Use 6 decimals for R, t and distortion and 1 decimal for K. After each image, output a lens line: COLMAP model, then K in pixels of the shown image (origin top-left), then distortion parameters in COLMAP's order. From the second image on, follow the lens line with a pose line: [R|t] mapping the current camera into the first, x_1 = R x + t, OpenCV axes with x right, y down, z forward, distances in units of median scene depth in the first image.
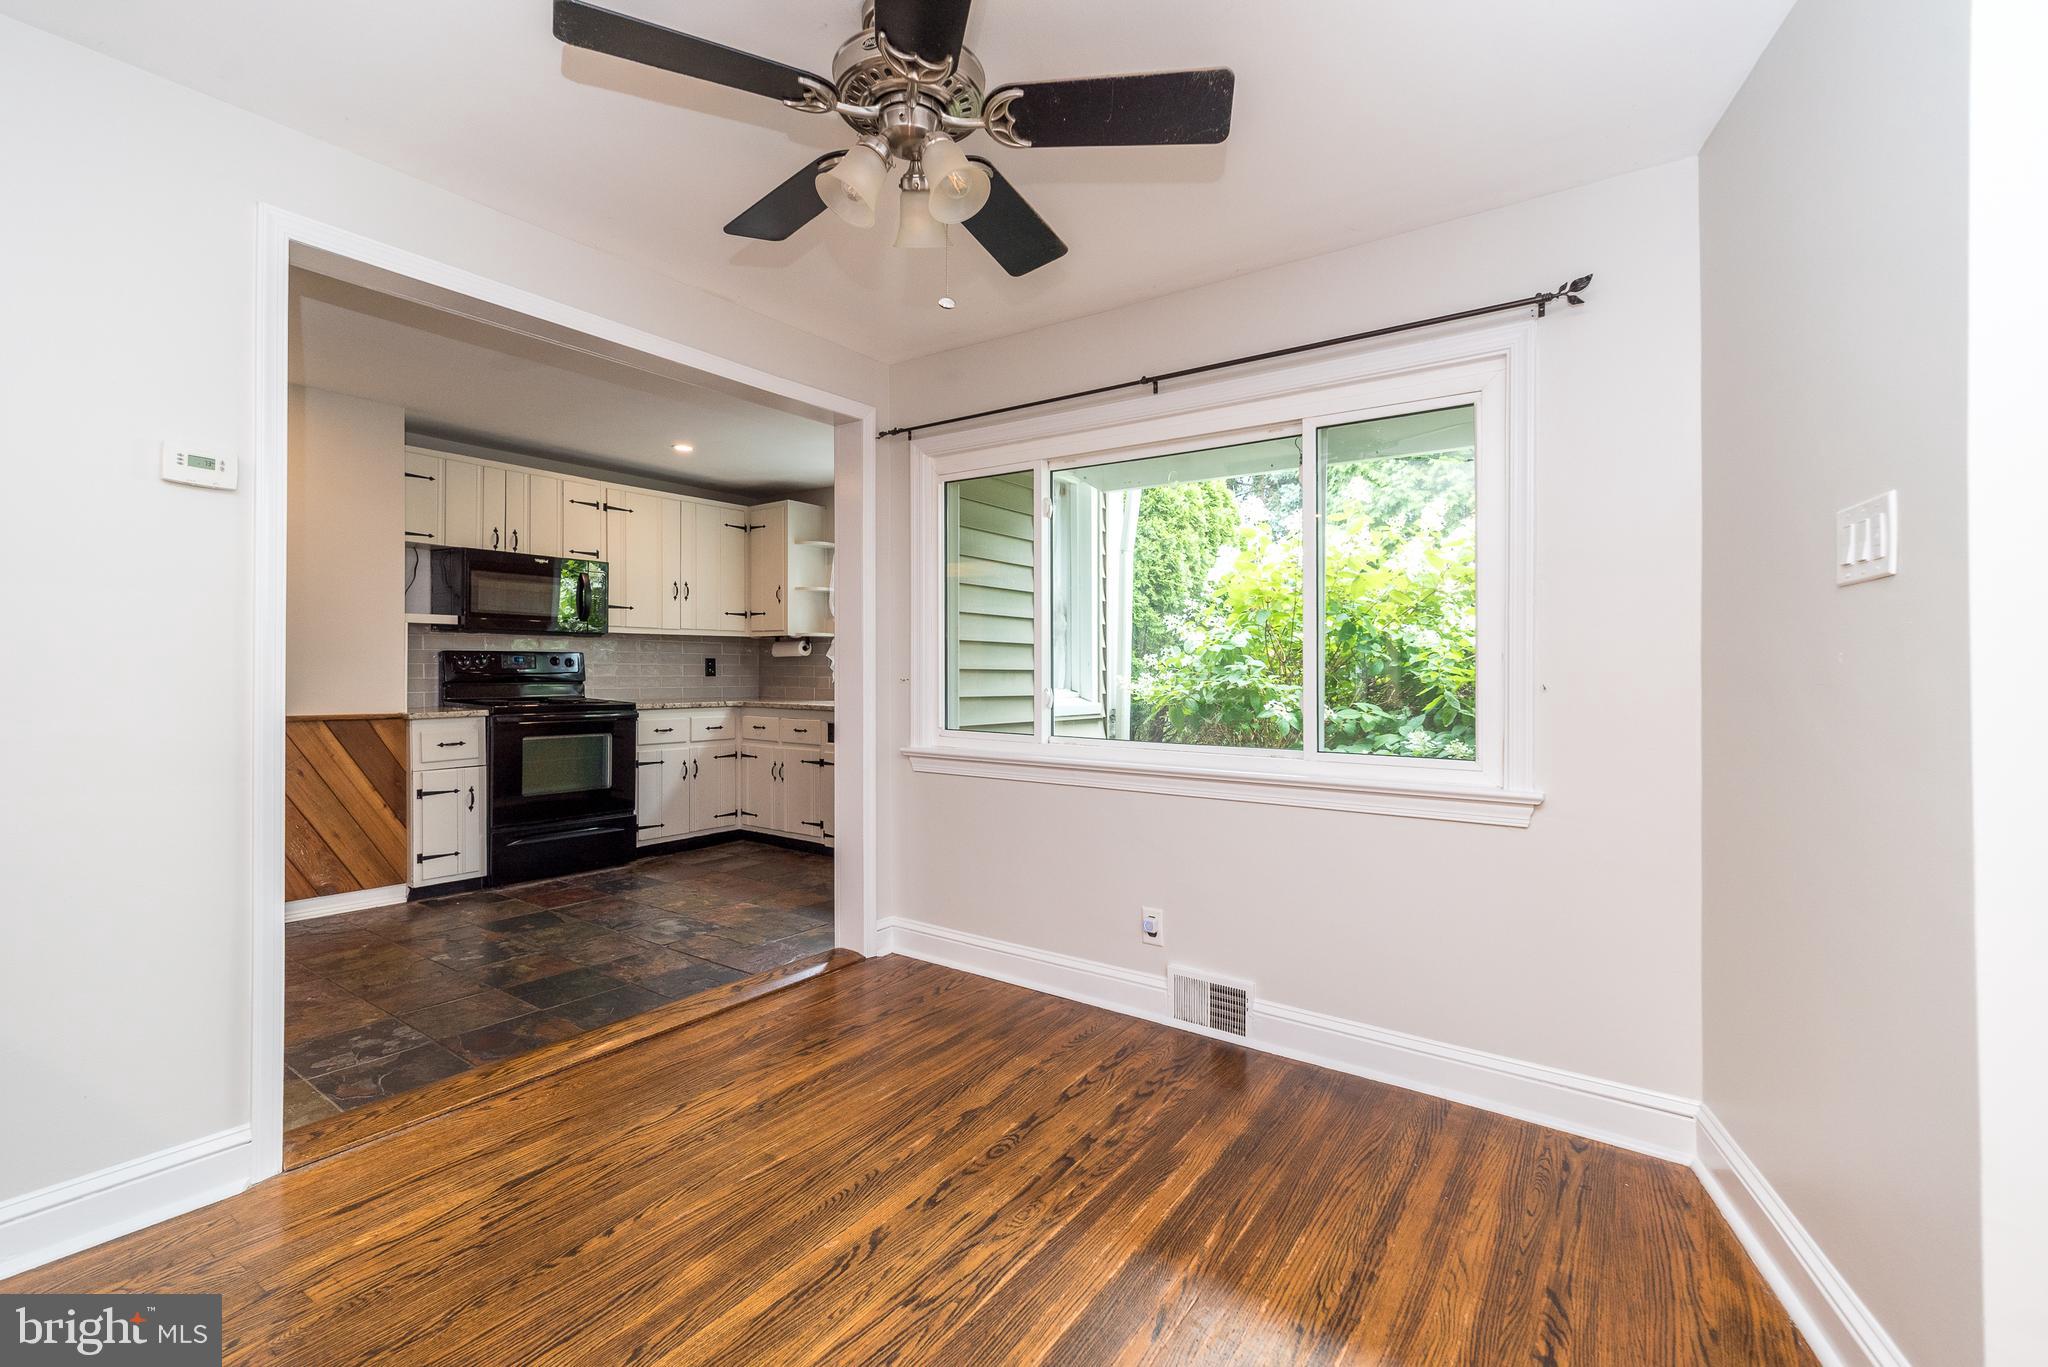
lens RADIAL K [[893.9, 0, 1015.5], [0, 893.9, 658.8], [0, 0, 1]] dist [0.001035, 0.000662]
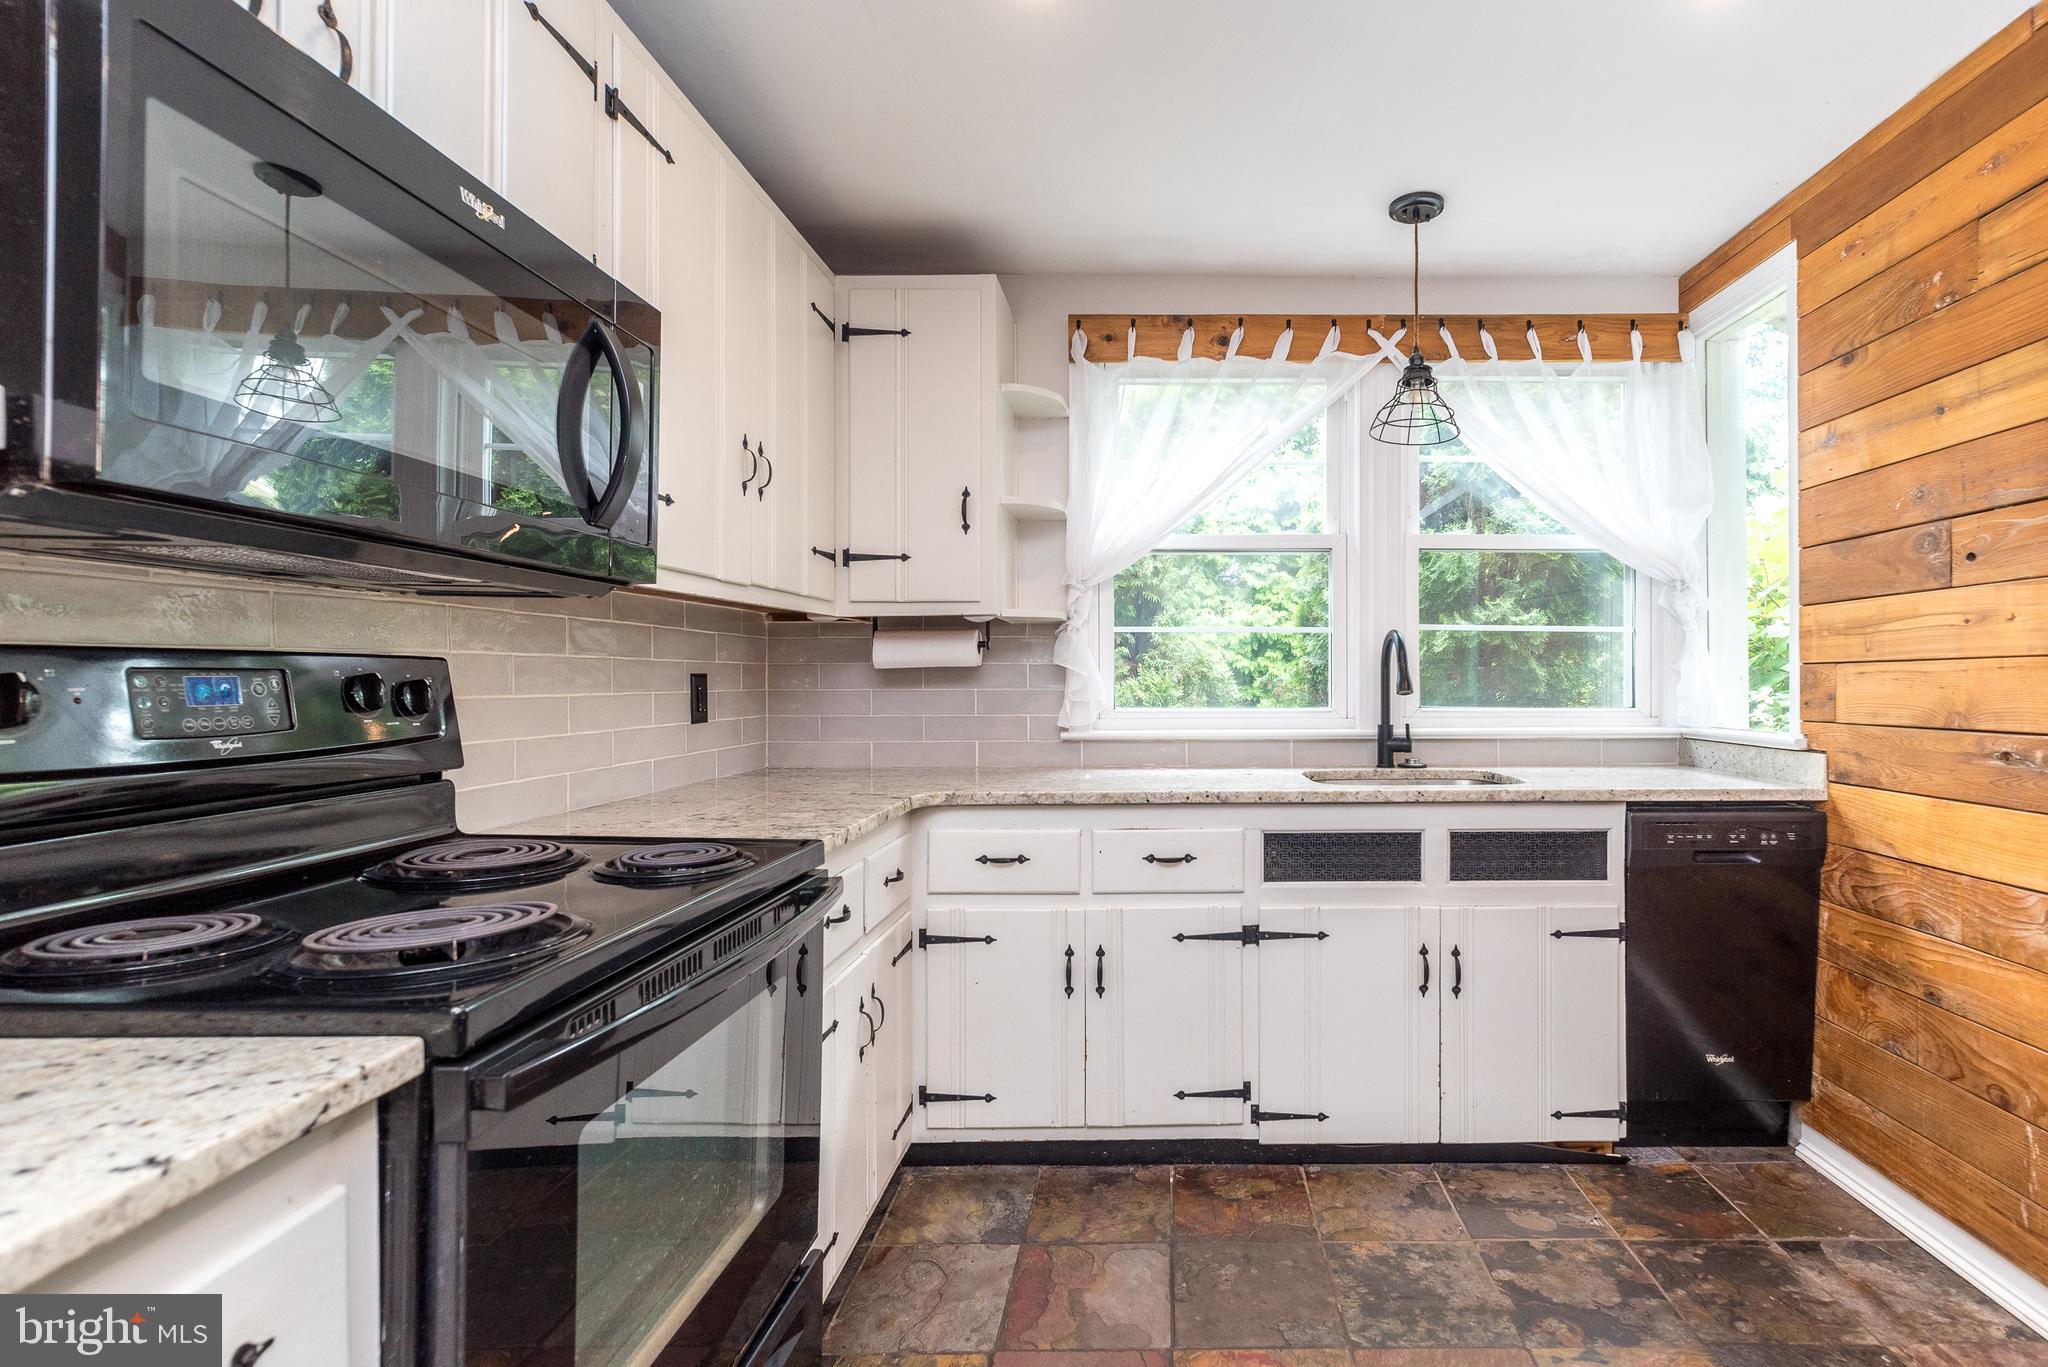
lens RADIAL K [[956.7, 0, 1176.0], [0, 956.7, 661.8], [0, 0, 1]] dist [0.004606, 0.000430]
pose [[0.800831, -0.002466, 0.598886, -0.622008], [0.003617, 0.999993, -0.000719, -0.006026], [-0.598880, 0.002742, 0.800834, 0.847551]]
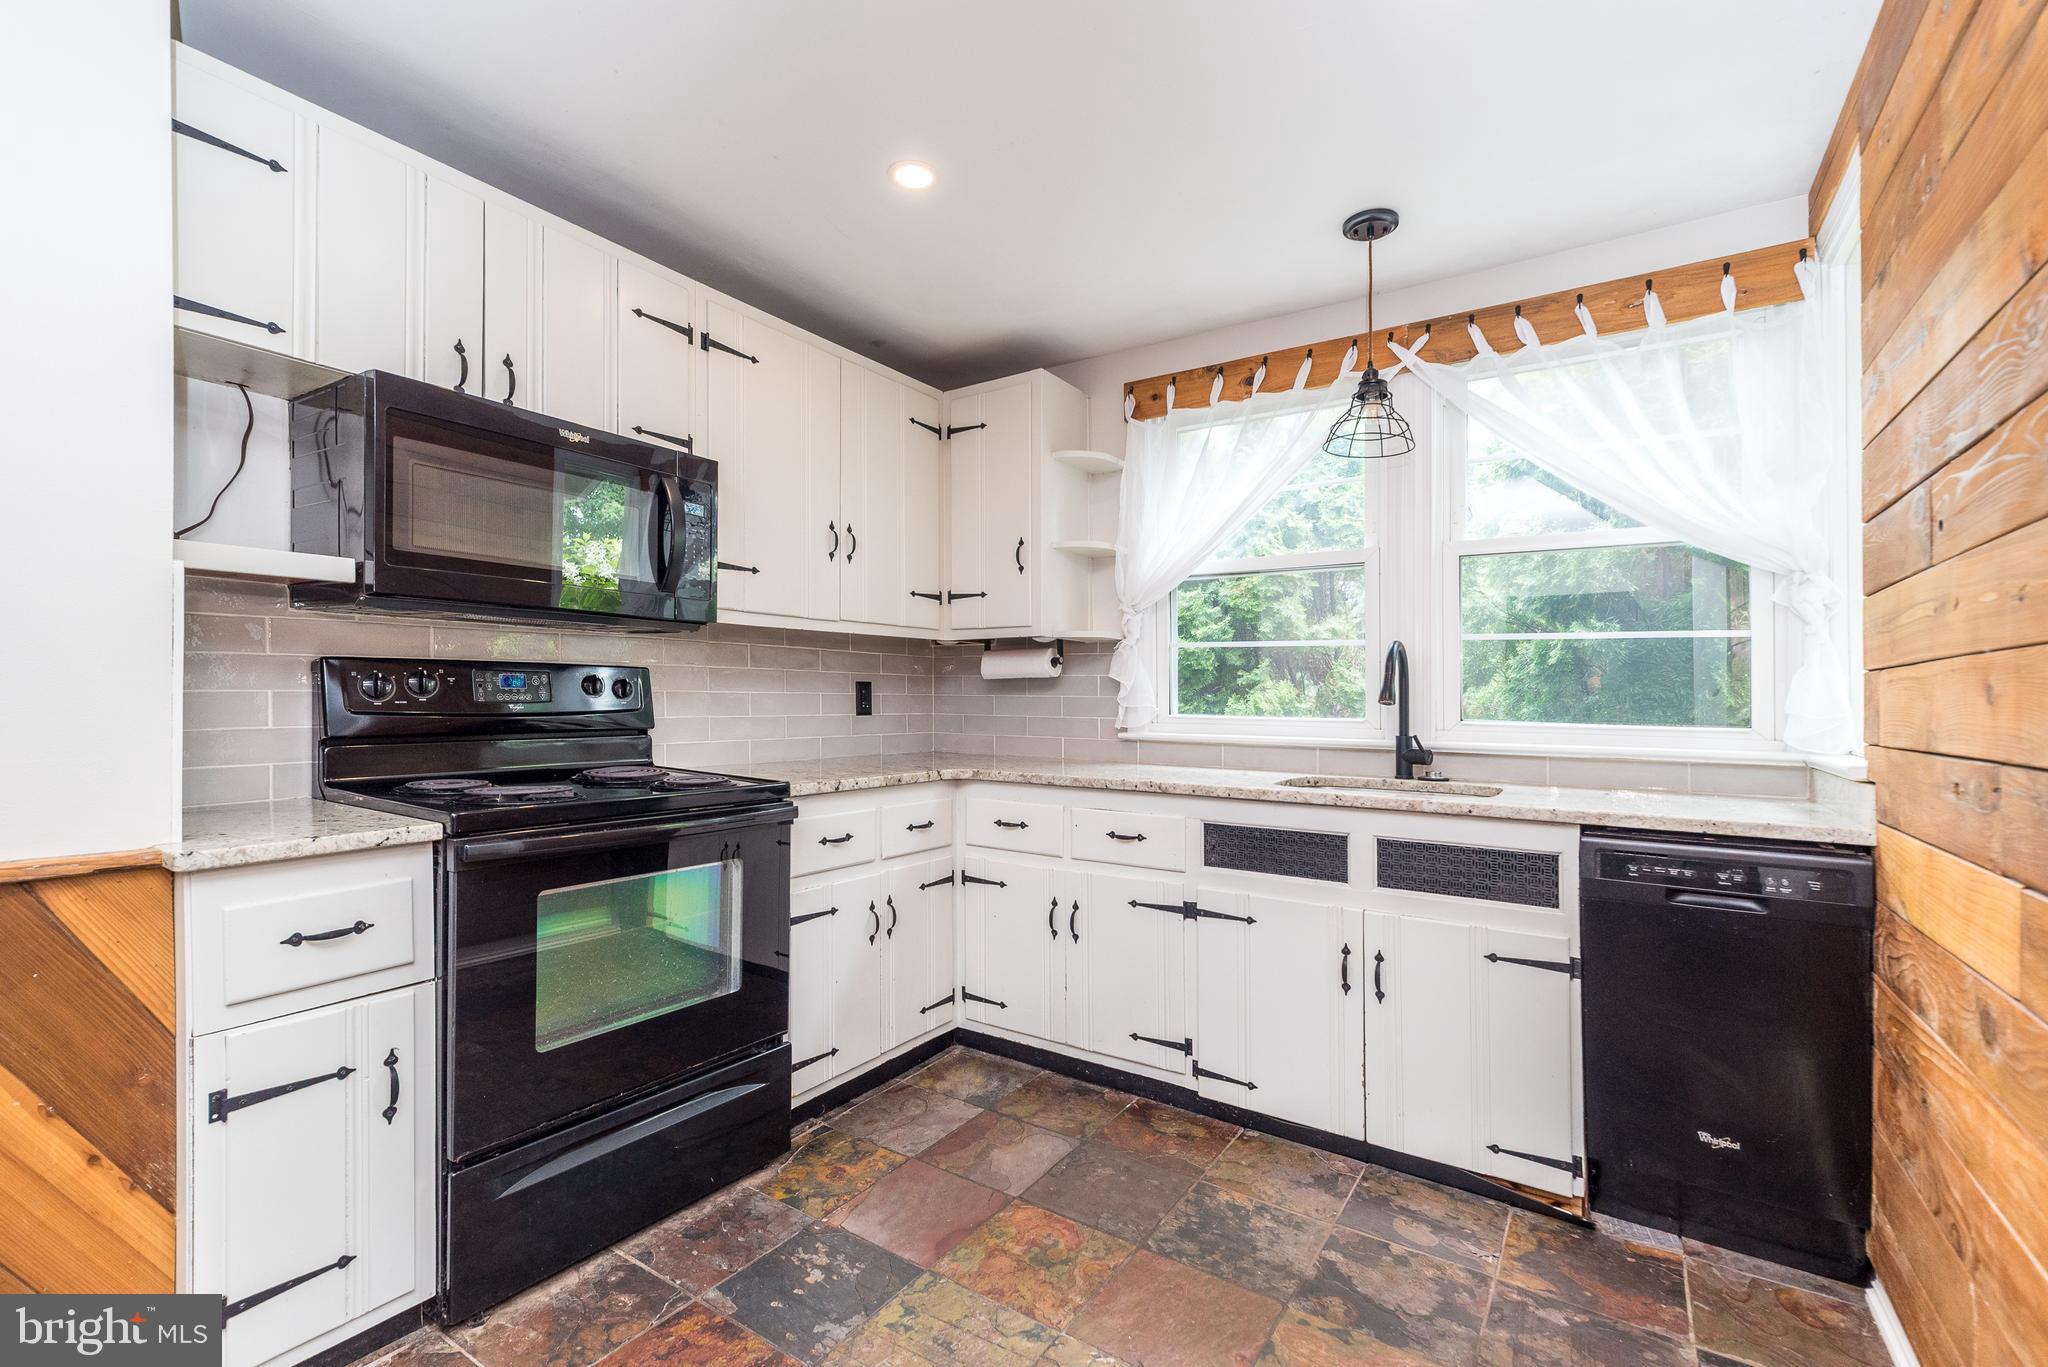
lens RADIAL K [[894.4, 0, 1008.0], [0, 894.4, 685.7], [0, 0, 1]] dist [0.004217, 0.000476]
pose [[0.999318, 0.001217, 0.036920, -0.407458], [-0.001243, 0.999999, 0.000688, 0.002557], [-0.036919, -0.000734, 0.999318, 0.685696]]
